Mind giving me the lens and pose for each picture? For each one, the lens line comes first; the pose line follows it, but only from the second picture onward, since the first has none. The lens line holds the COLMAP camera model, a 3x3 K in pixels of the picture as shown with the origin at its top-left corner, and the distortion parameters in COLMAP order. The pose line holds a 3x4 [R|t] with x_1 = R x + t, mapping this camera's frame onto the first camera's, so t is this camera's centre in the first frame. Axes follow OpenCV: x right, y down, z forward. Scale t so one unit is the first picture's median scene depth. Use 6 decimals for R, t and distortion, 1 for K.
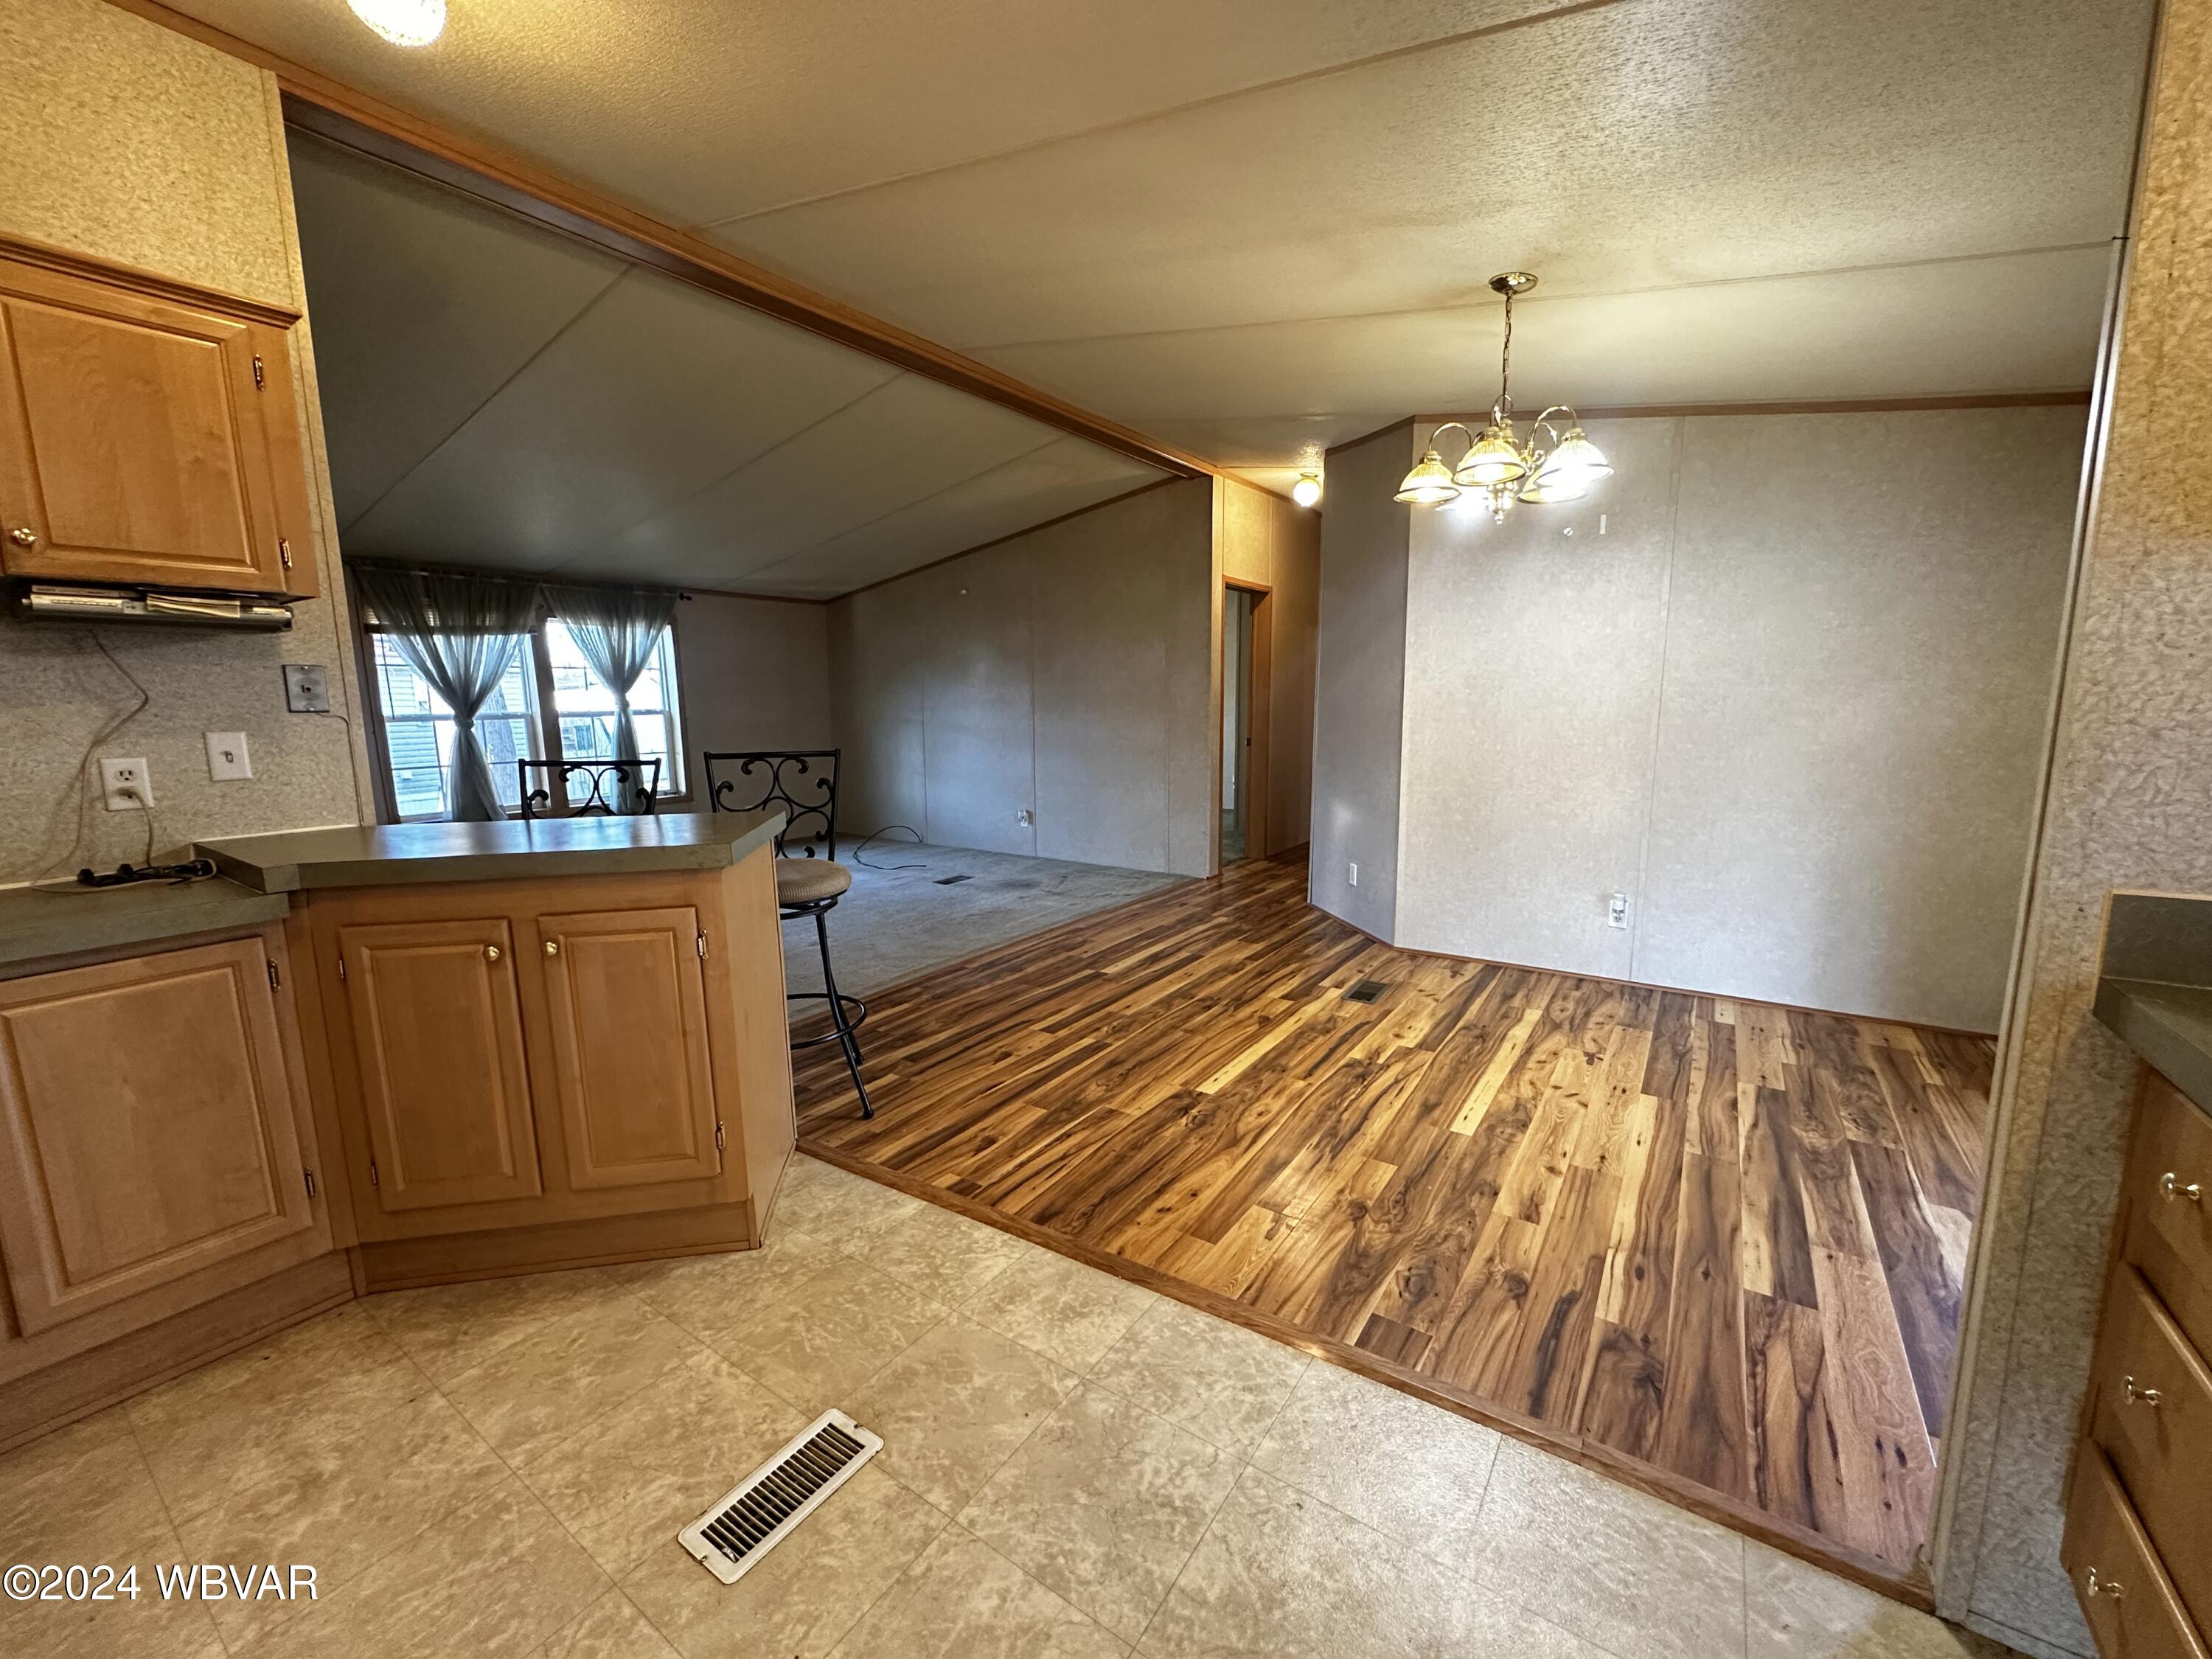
lens RADIAL K [[881.9, 0, 1107.3], [0, 881.9, 830.5], [0, 0, 1]] dist [-0.002998, 0.000314]
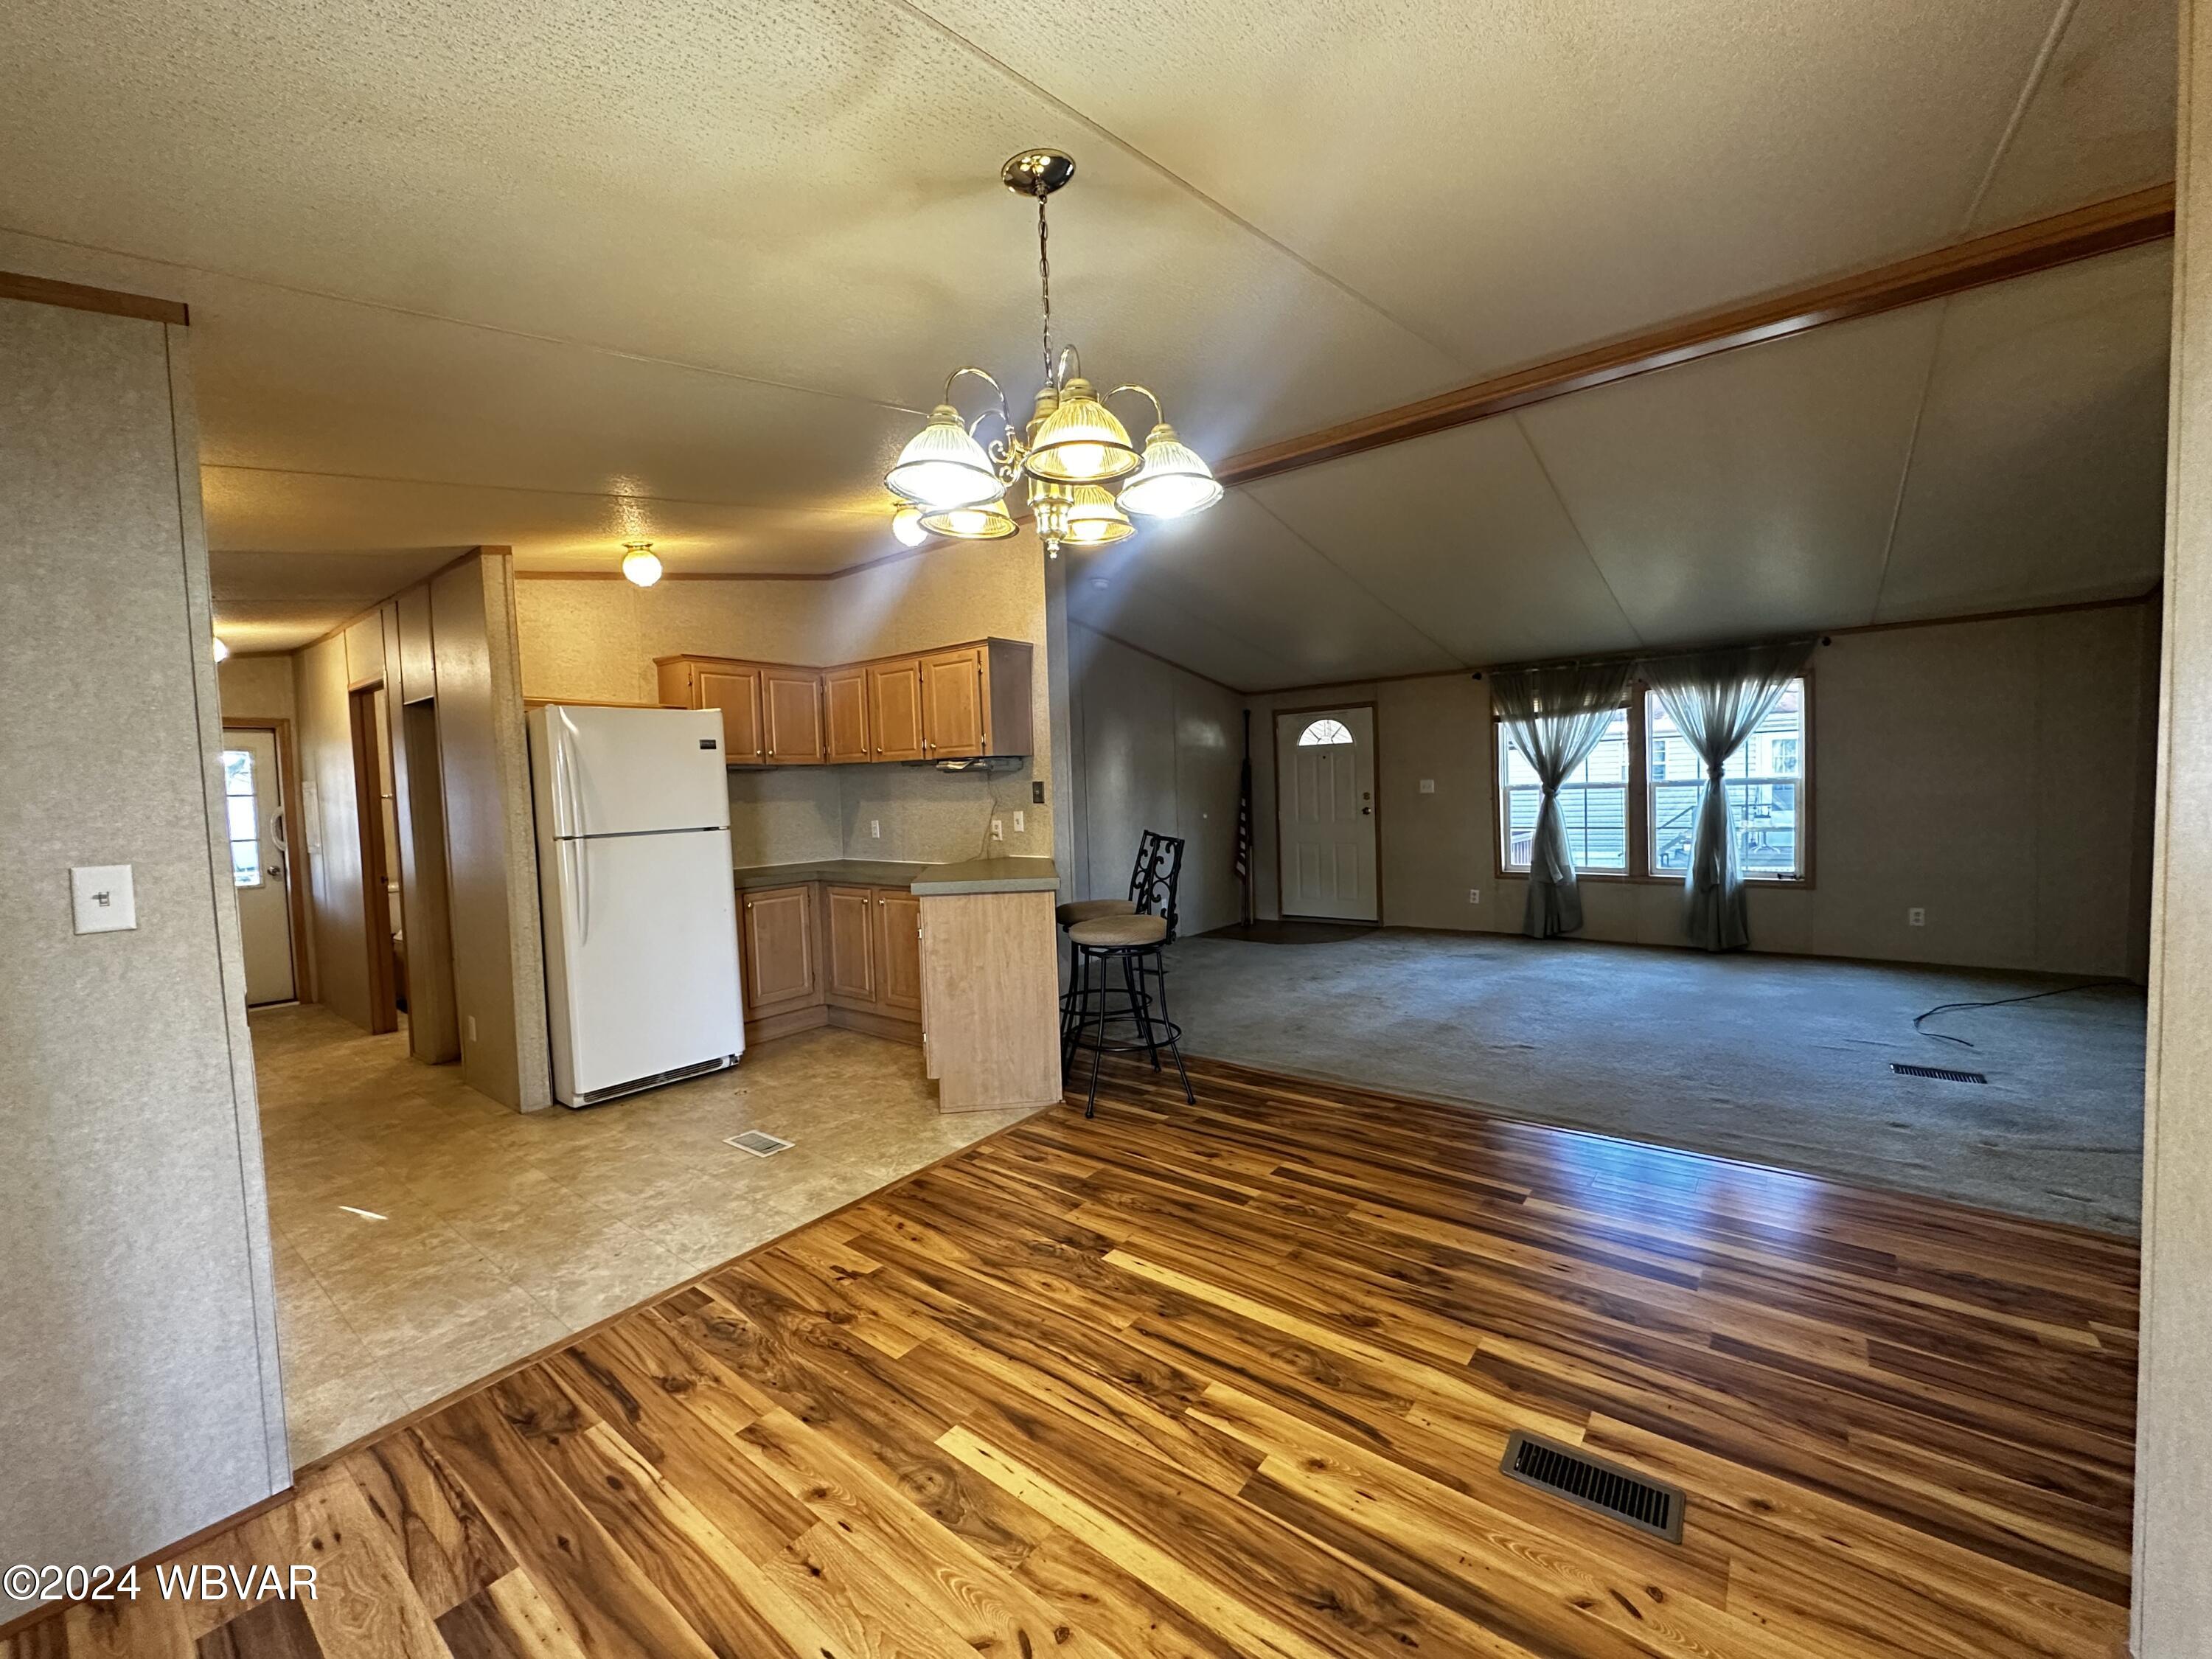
lens RADIAL K [[881.9, 0, 1105.5], [0, 881.9, 829.9], [0, 0, 1]] dist [-0.002998, 0.000314]
pose [[-0.059475, 0.069665, -0.995796, 0.961313], [-0.112951, 0.990686, 0.076053, -0.194205], [0.991819, 0.117000, -0.051052, 0.987602]]
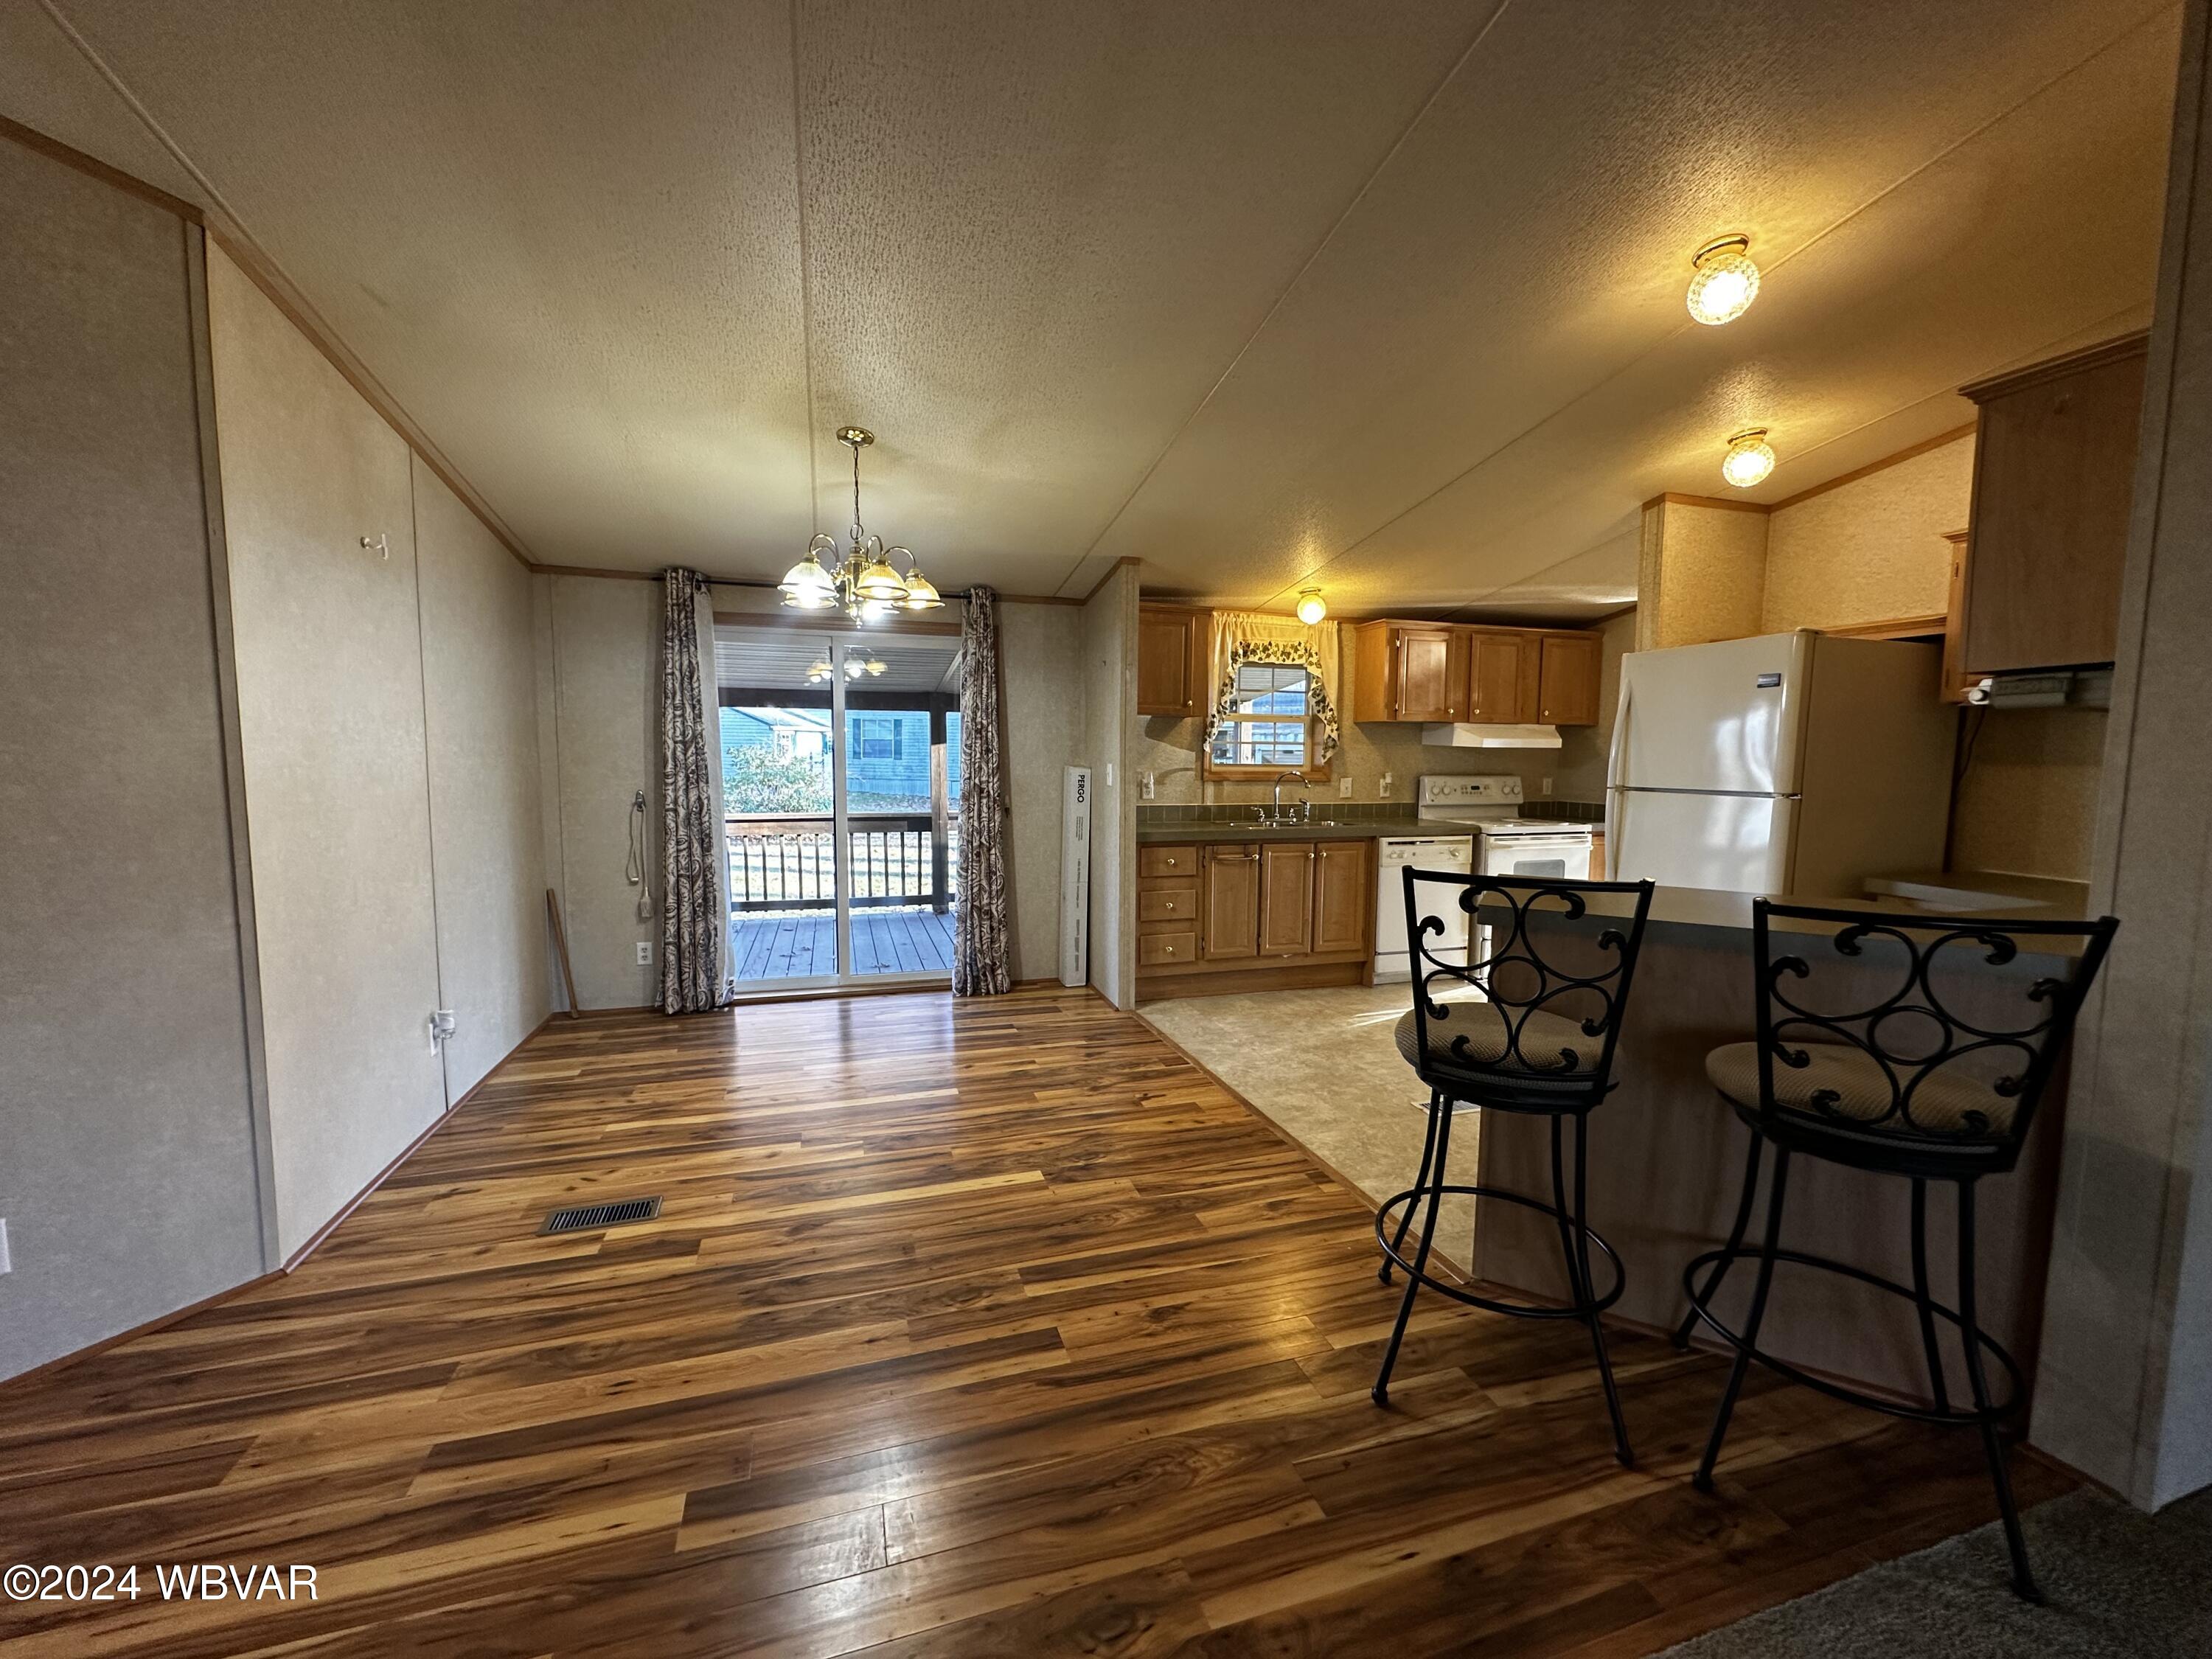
lens RADIAL K [[881.9, 0, 1106.5], [0, 881.9, 829.7], [0, 0, 1]] dist [-0.002998, 0.000314]
pose [[-0.789728, -0.046570, 0.611687, -0.521472], [0.092252, 0.976760, 0.193468, -0.255642], [-0.606481, 0.209216, -0.767079, 1.614960]]
